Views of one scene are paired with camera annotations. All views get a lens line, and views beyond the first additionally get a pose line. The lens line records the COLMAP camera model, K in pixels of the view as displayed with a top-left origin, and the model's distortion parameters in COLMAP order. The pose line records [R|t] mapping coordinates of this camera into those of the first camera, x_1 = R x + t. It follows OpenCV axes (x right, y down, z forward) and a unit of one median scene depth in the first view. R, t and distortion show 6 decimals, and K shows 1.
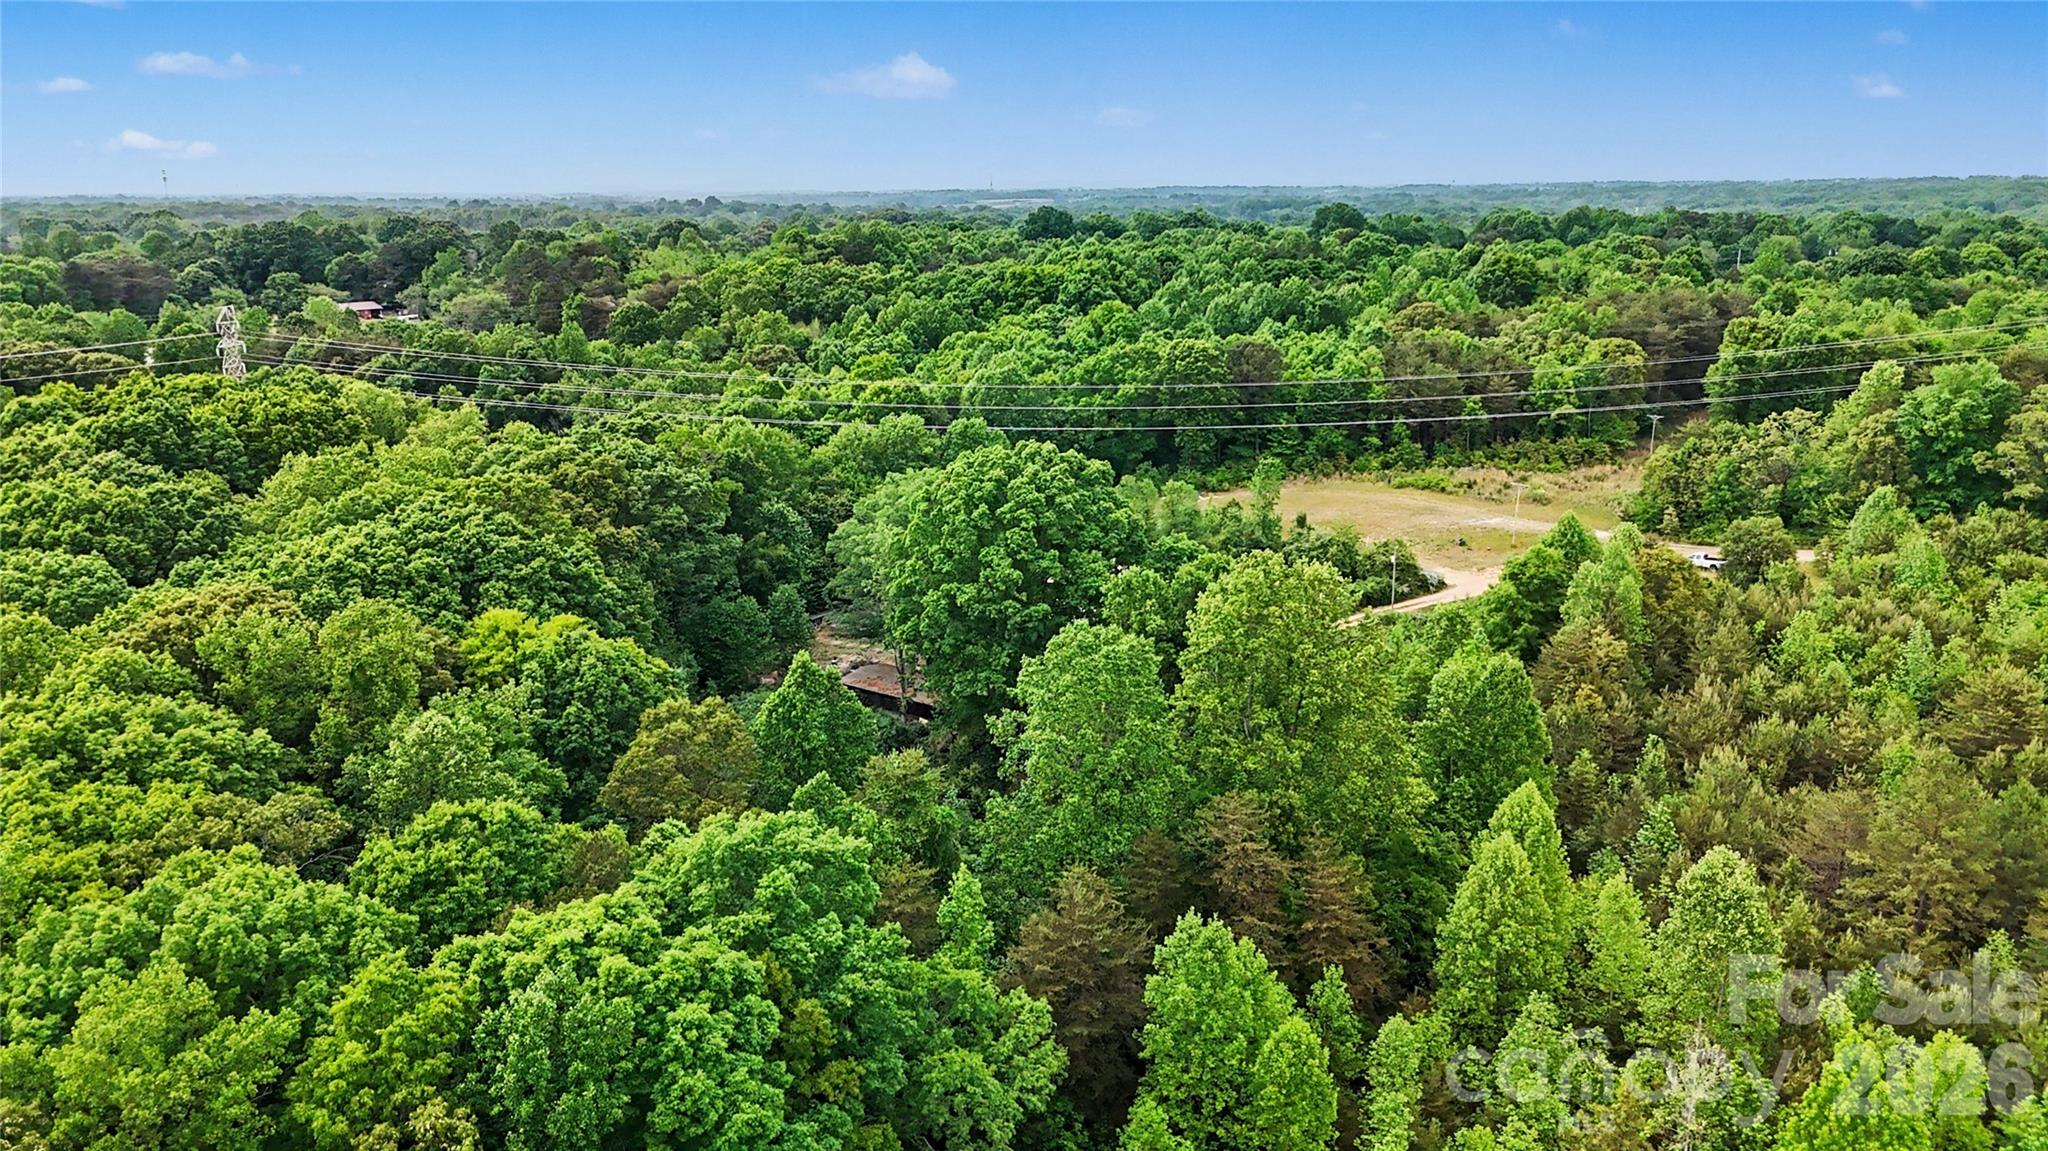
lens RADIAL K [[1517.9, 0, 1026.3], [0, 1517.9, 564.7], [0, 0, 1]] dist [0.083526, -0.077174]
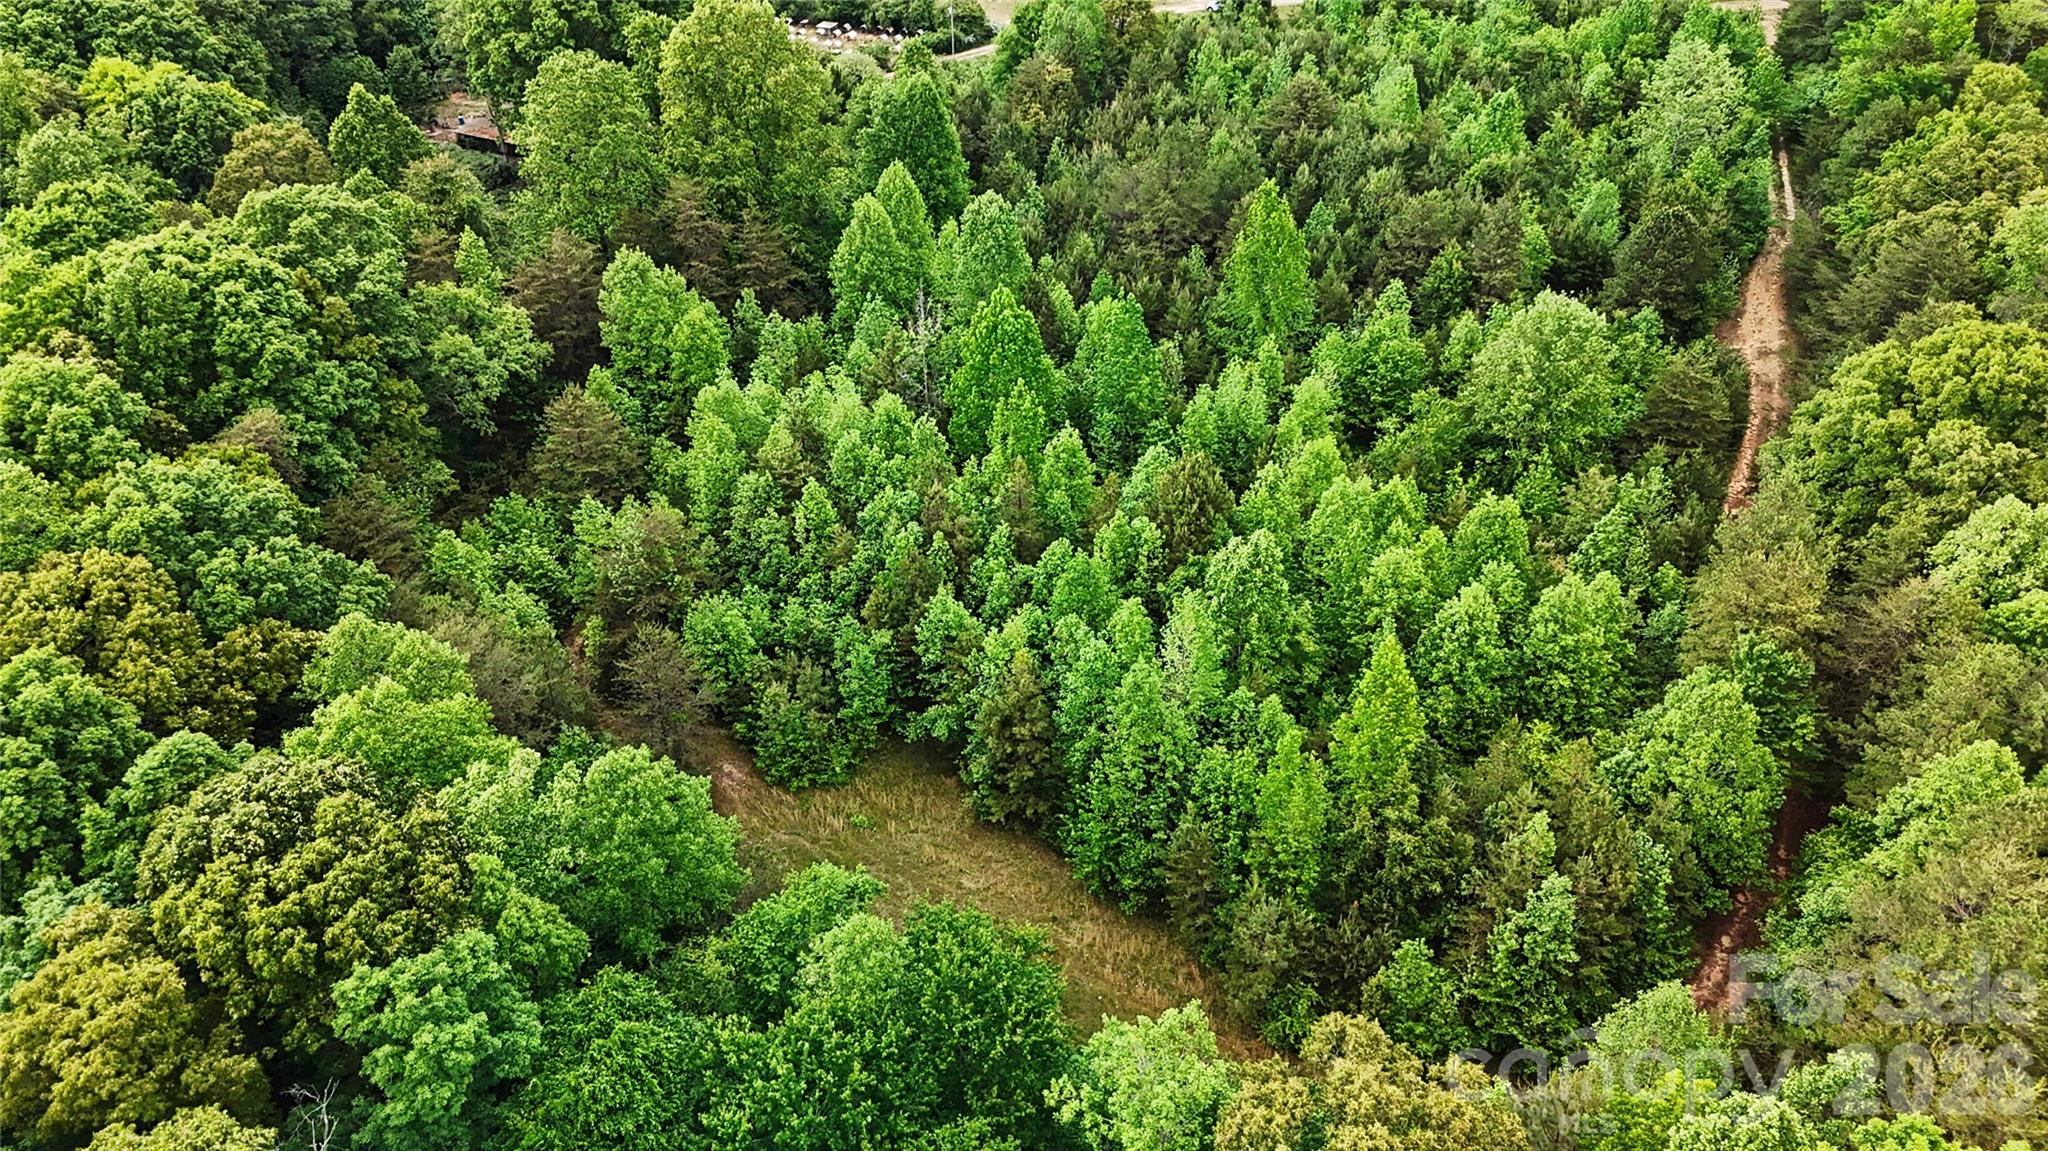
lens RADIAL K [[1517.9, 0, 1026.3], [0, 1517.9, 564.7], [0, 0, 1]] dist [0.083526, -0.077174]
pose [[0.991206, -0.071434, 0.111391, 0.257085], [0.032358, 0.947064, 0.319410, 0.046939], [-0.128311, -0.312996, 0.941047, -0.458976]]
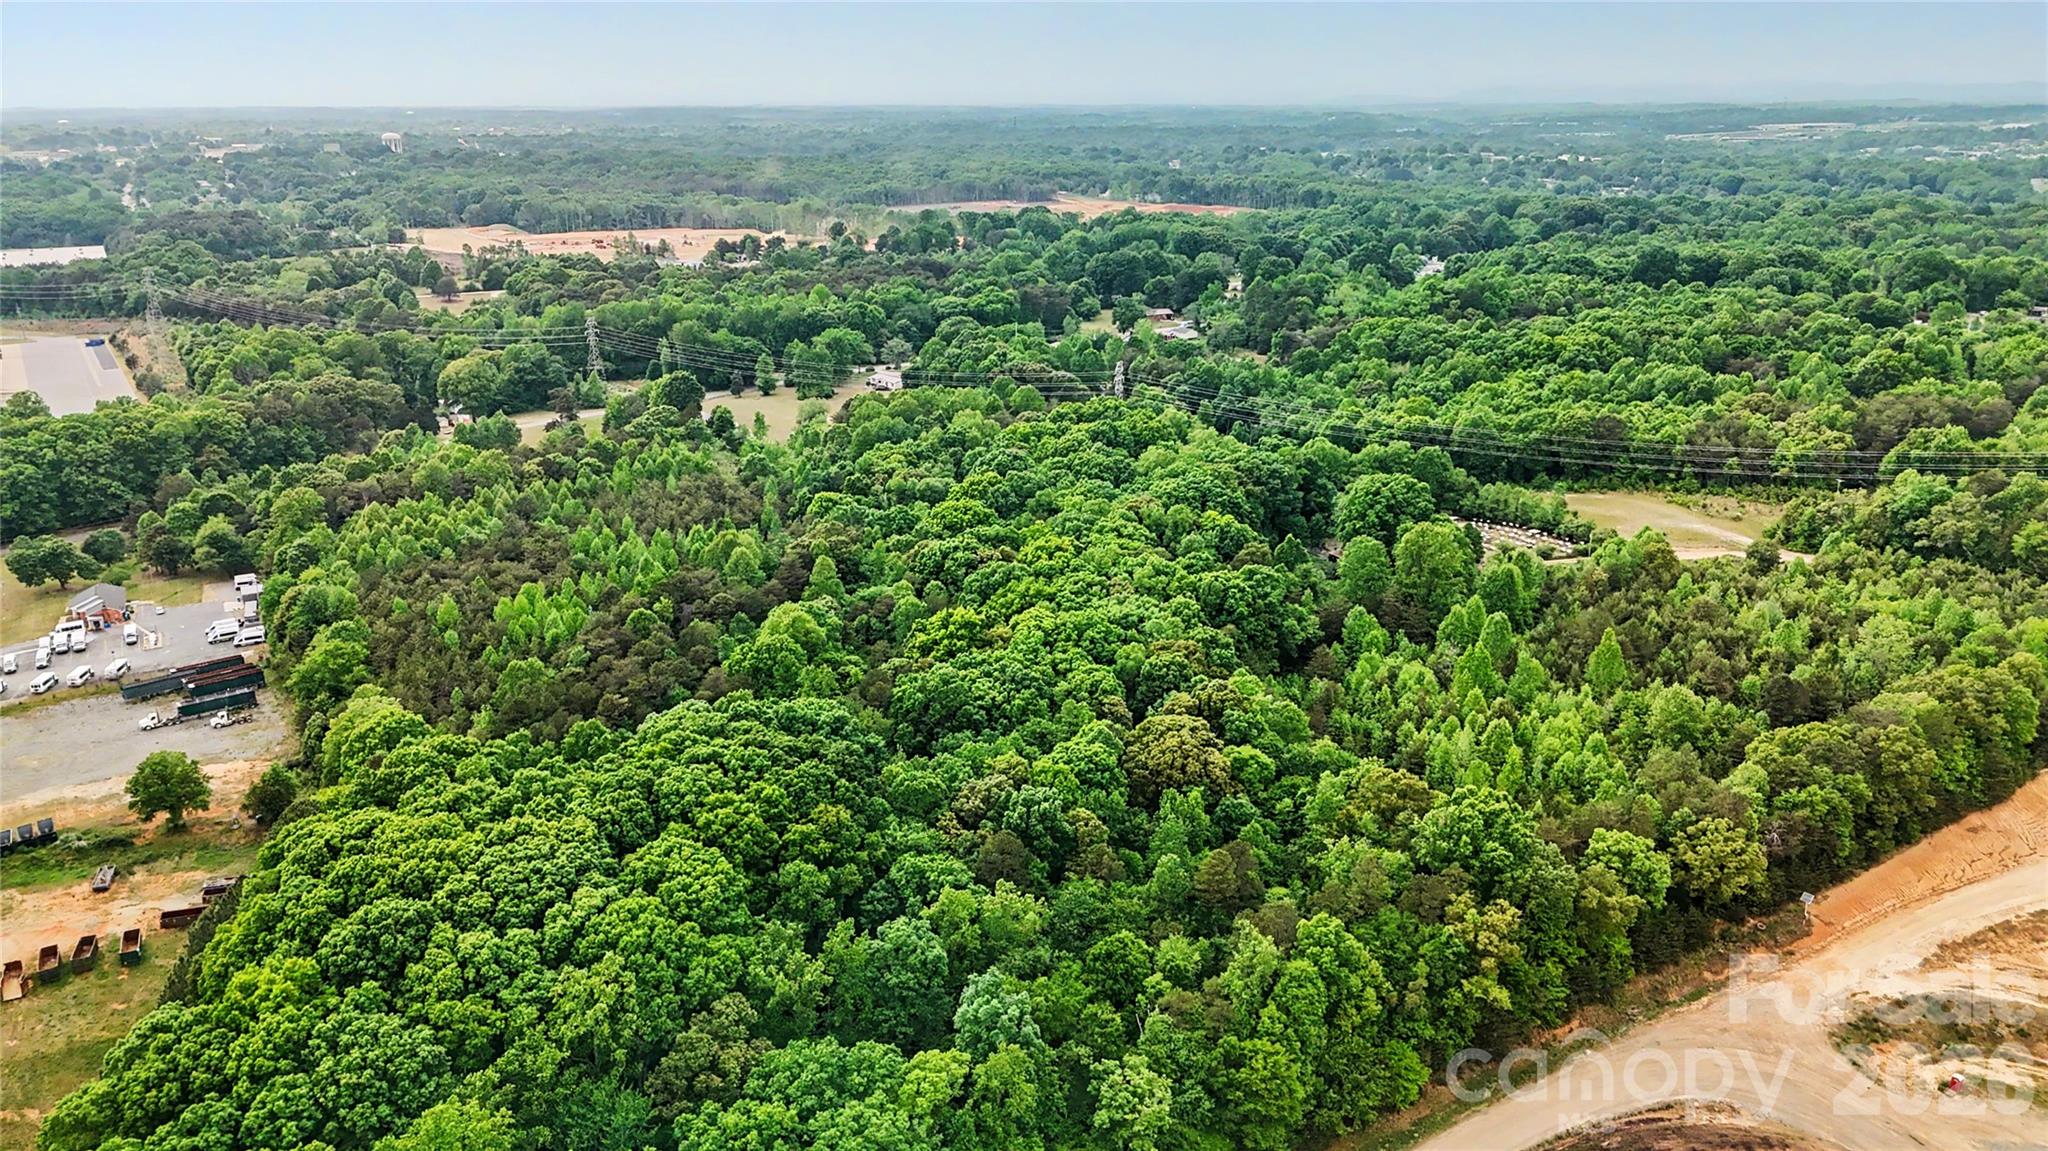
lens RADIAL K [[1517.9, 0, 1026.3], [0, 1517.9, 564.7], [0, 0, 1]] dist [0.083526, -0.077174]
pose [[0.888878, 0.139762, -0.436306, 0.918702], [-0.114409, 0.989876, 0.084004, -0.104806], [0.443629, -0.024752, 0.895869, -2.600732]]
